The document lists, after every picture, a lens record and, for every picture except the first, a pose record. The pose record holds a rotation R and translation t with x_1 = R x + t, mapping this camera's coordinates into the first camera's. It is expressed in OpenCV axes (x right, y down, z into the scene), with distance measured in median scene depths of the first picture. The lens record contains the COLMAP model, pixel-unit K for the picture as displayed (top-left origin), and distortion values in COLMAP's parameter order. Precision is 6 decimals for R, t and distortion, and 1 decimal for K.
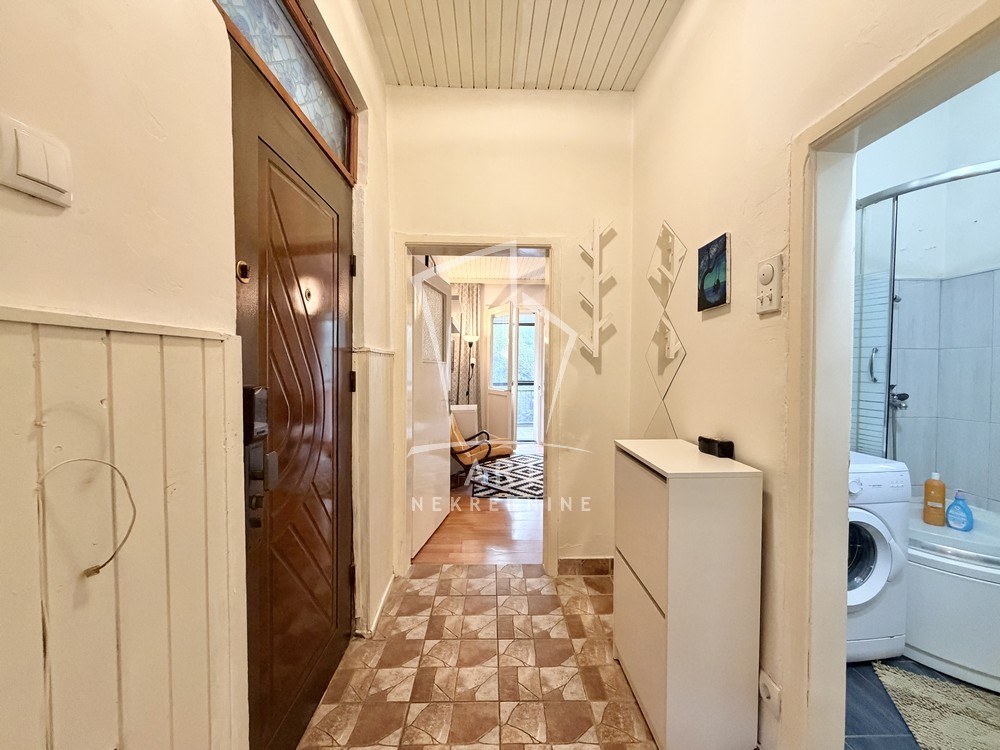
lens RADIAL K [[393.9, 0, 497.7], [0, 393.9, 380.3], [0, 0, 1]] dist [-0.002418, 0.000826]
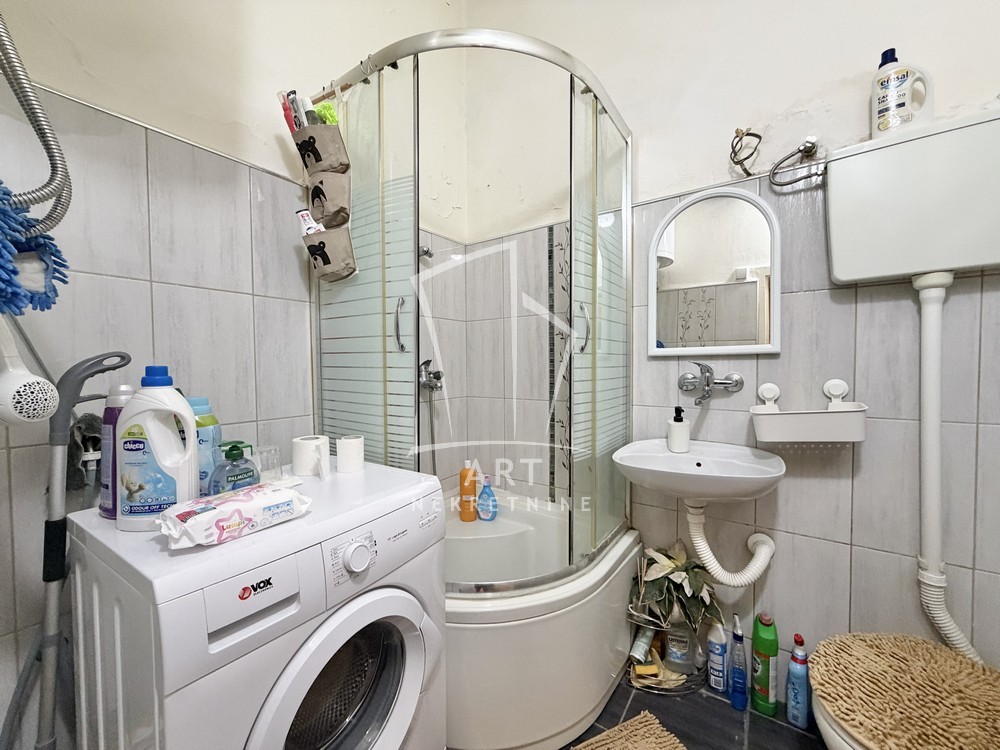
lens RADIAL K [[393.9, 0, 499.4], [0, 393.9, 372.3], [0, 0, 1]] dist [-0.002418, 0.000826]
pose [[0.598363, -0.025000, 0.800835, 0.508972], [0.028338, 0.999548, 0.010030, 0.035330], [-0.800724, 0.016693, 0.598801, 0.460975]]
